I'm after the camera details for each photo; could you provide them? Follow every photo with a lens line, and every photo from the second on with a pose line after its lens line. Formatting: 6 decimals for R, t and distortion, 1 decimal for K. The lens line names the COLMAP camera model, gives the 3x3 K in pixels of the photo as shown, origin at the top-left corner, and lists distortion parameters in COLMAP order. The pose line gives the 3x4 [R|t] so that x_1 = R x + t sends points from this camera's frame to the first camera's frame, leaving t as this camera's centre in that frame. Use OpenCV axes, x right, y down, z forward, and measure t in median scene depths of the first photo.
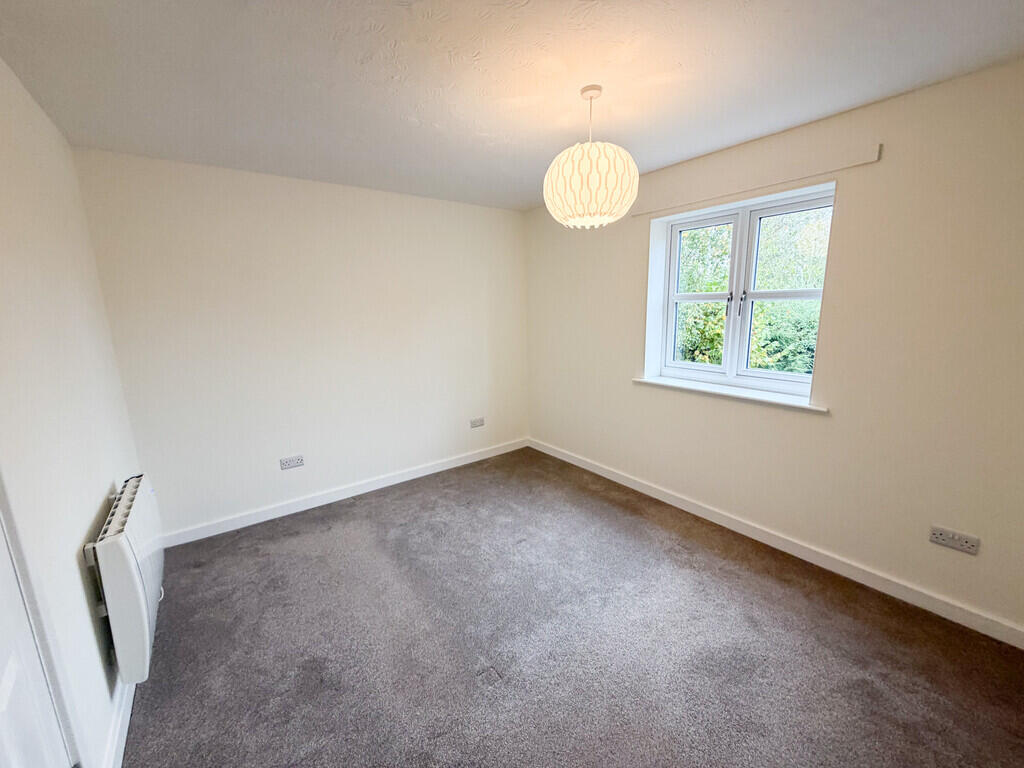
lens RADIAL K [[411.9, 0, 516.8], [0, 411.9, 392.5], [0, 0, 1]] dist [-0.001198, -0.000140]
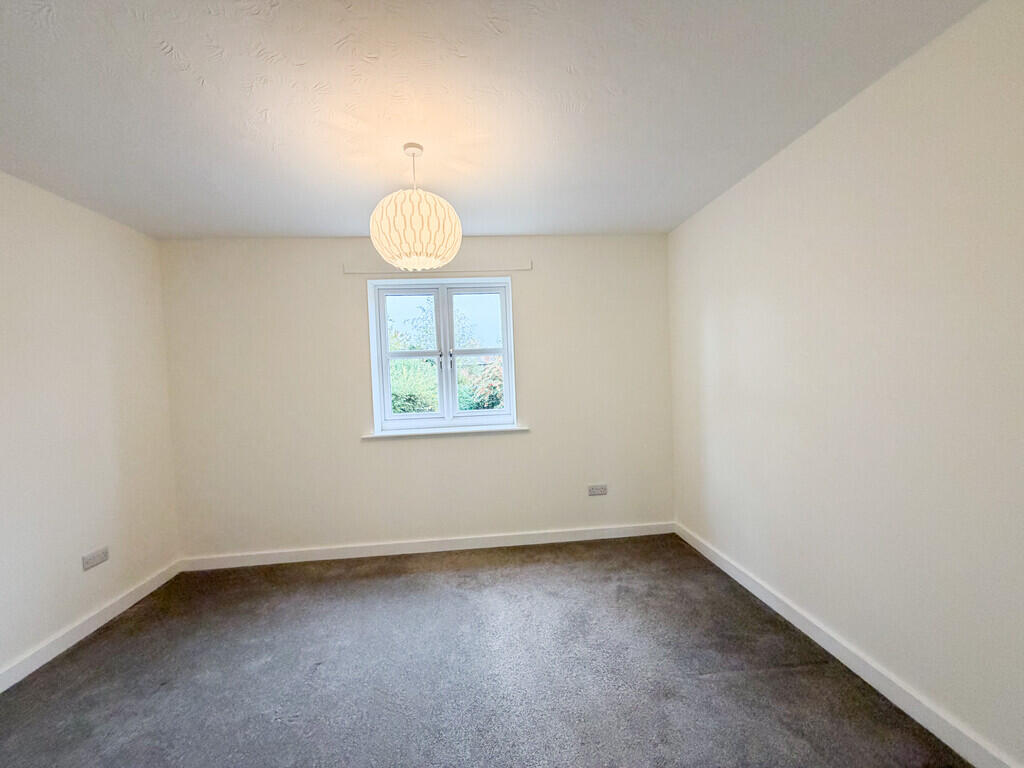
lens RADIAL K [[397.4, 0, 533.9], [0, 397.4, 384.9], [0, 0, 1]] dist [0.000758, -0.000030]
pose [[0.516026, -0.029656, 0.856060, -0.353068], [0.210574, 0.973123, -0.093221, 0.025392], [-0.830287, 0.228368, 0.508401, 0.210085]]
